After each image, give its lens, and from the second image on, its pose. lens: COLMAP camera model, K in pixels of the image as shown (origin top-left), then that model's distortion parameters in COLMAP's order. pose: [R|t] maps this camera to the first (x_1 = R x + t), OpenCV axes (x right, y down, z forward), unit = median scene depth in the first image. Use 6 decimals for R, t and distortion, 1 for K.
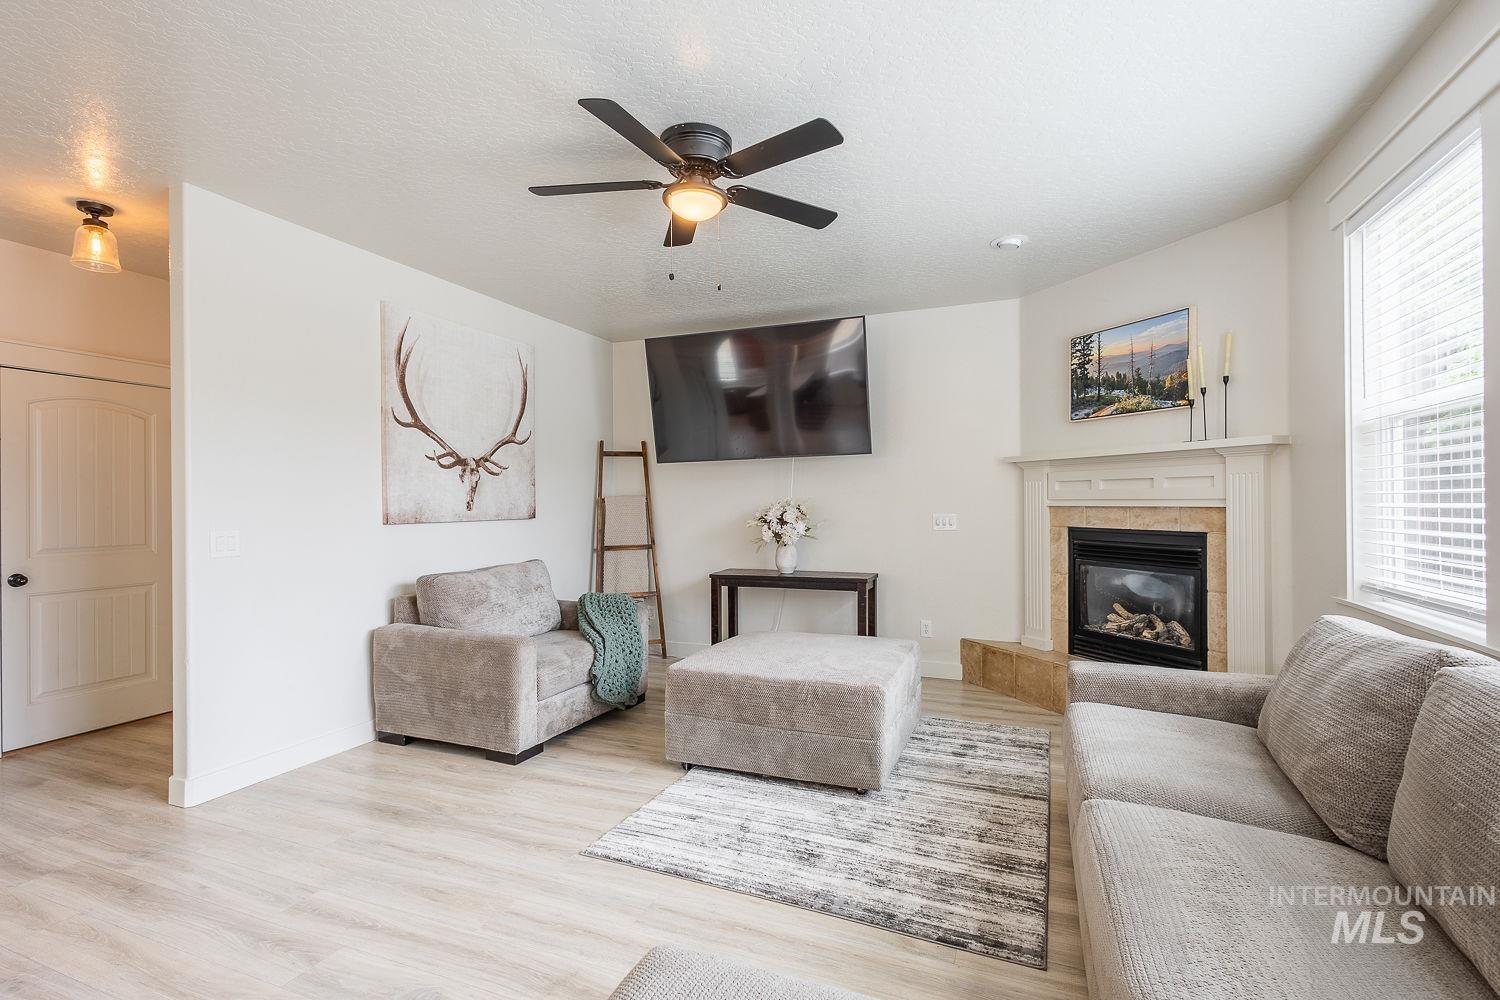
lens RADIAL K [[694.5, 0, 750.0], [0, 694.5, 500.0], [0, 0, 1]] dist [0.005032, 0.000390]
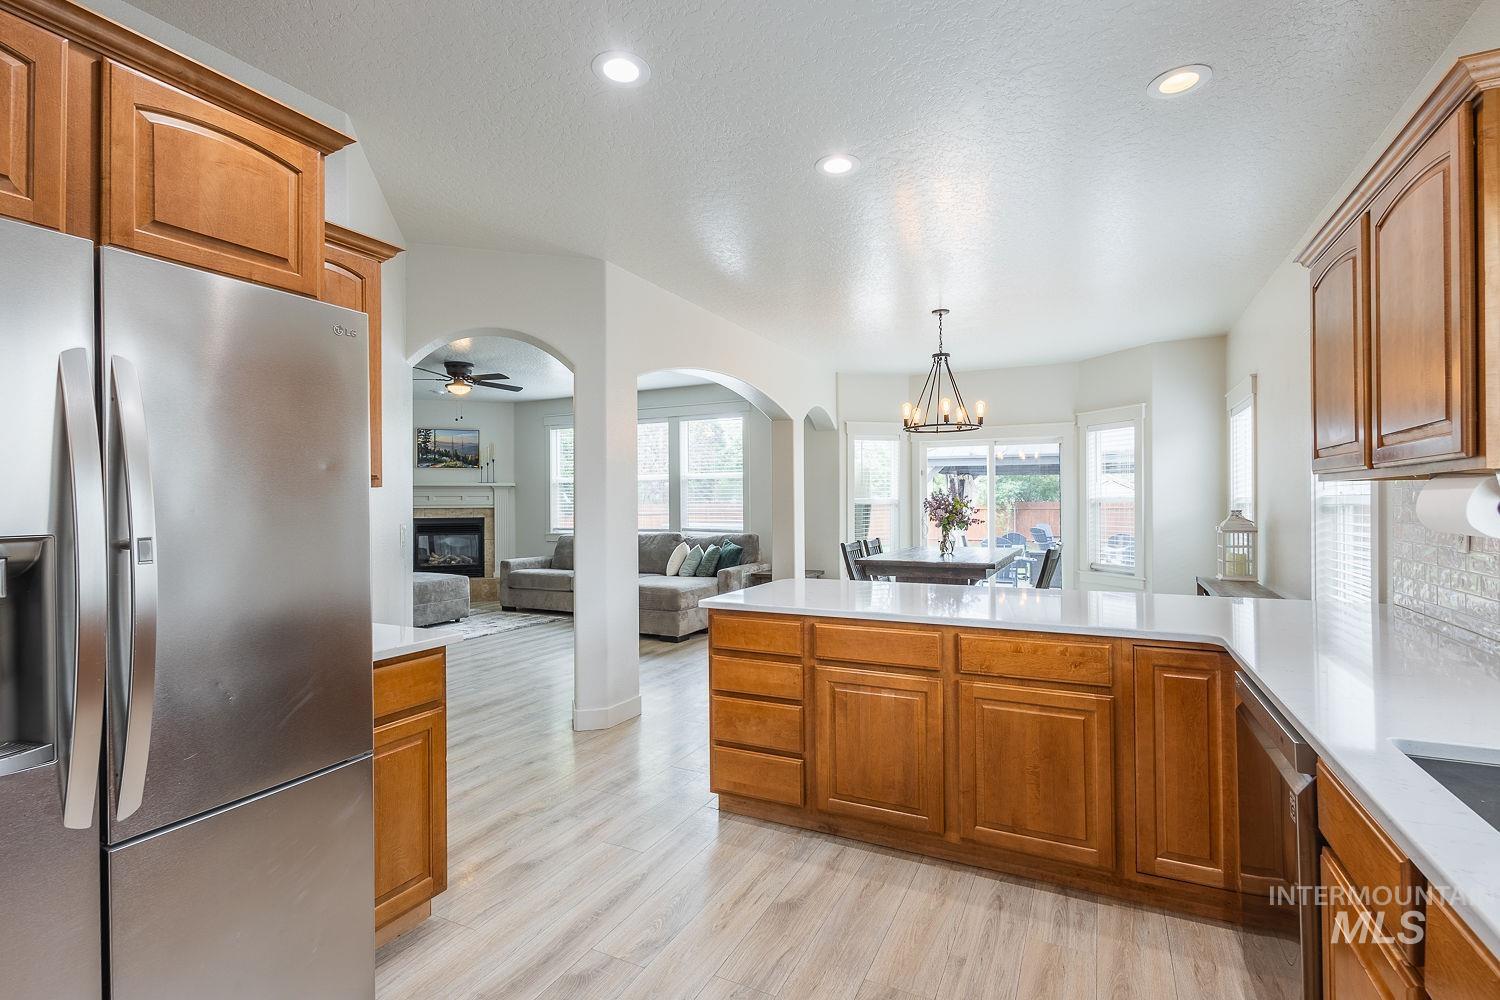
lens RADIAL K [[698.5, 0, 750.0], [0, 698.5, 500.0], [0, 0, 1]] dist [0.005297, -0.000379]
pose [[0.079400, 0.011859, 0.996772, -1.740488], [0.004709, 0.999914, -0.012271, 0.016467], [-0.996832, 0.005668, 0.079337, -0.187293]]
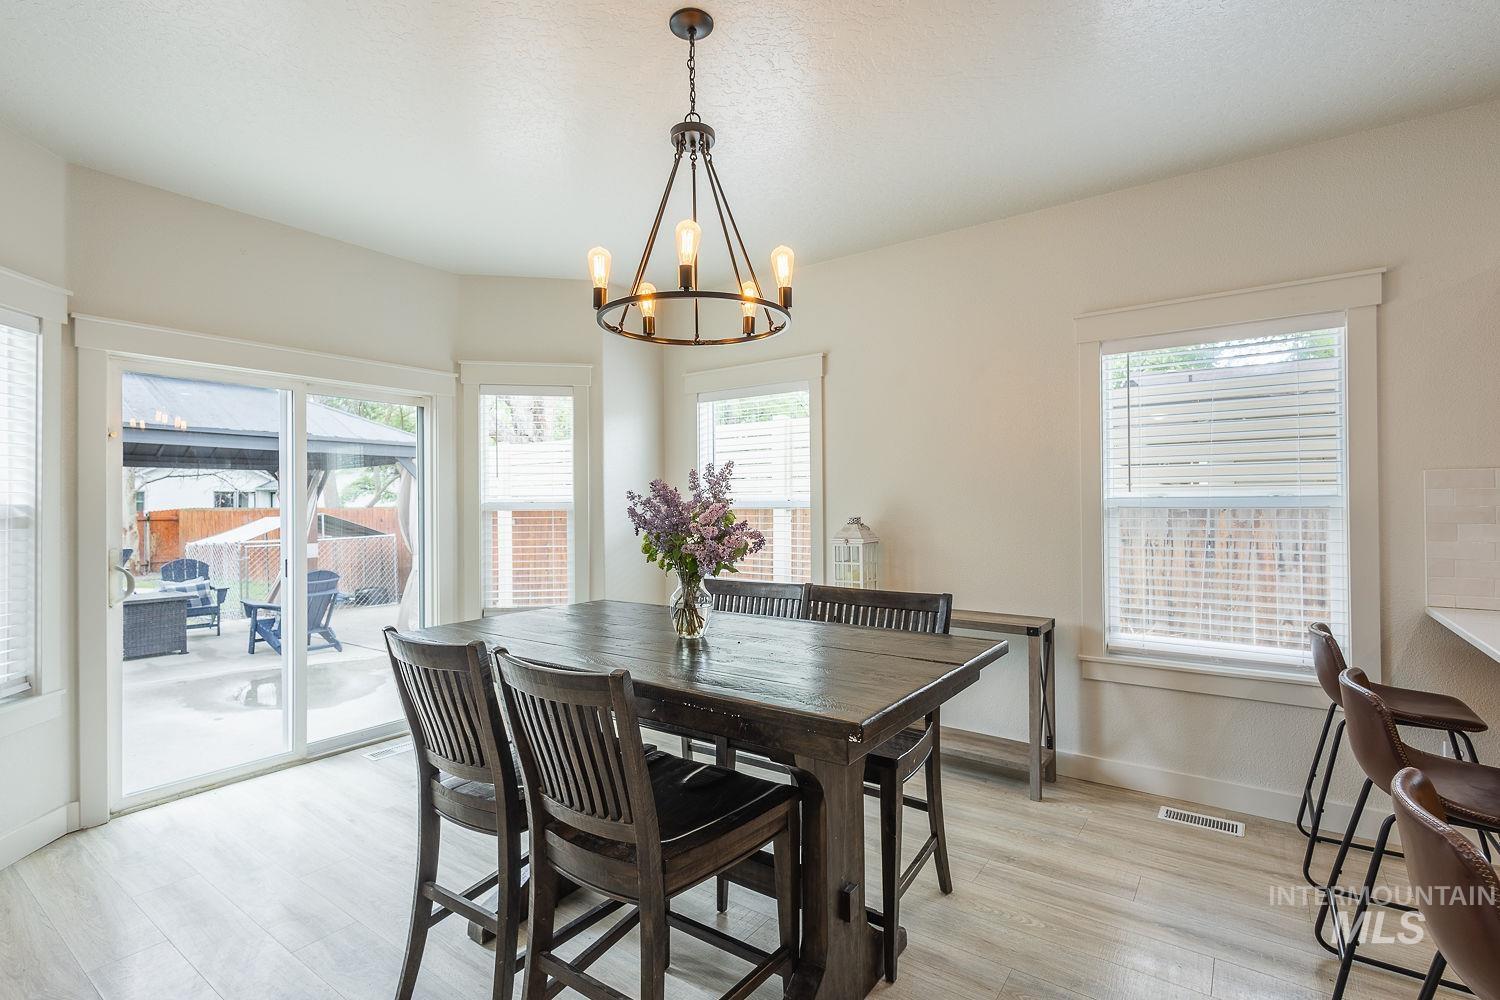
lens RADIAL K [[701.7, 0, 750.0], [0, 701.7, 500.0], [0, 0, 1]] dist [0.000884, 0.000253]
pose [[-0.971994, 0.019066, 0.234230, -0.569517], [0.017454, 0.999808, -0.008952, 0.006850], [-0.234355, -0.004613, -0.972140, 0.051302]]
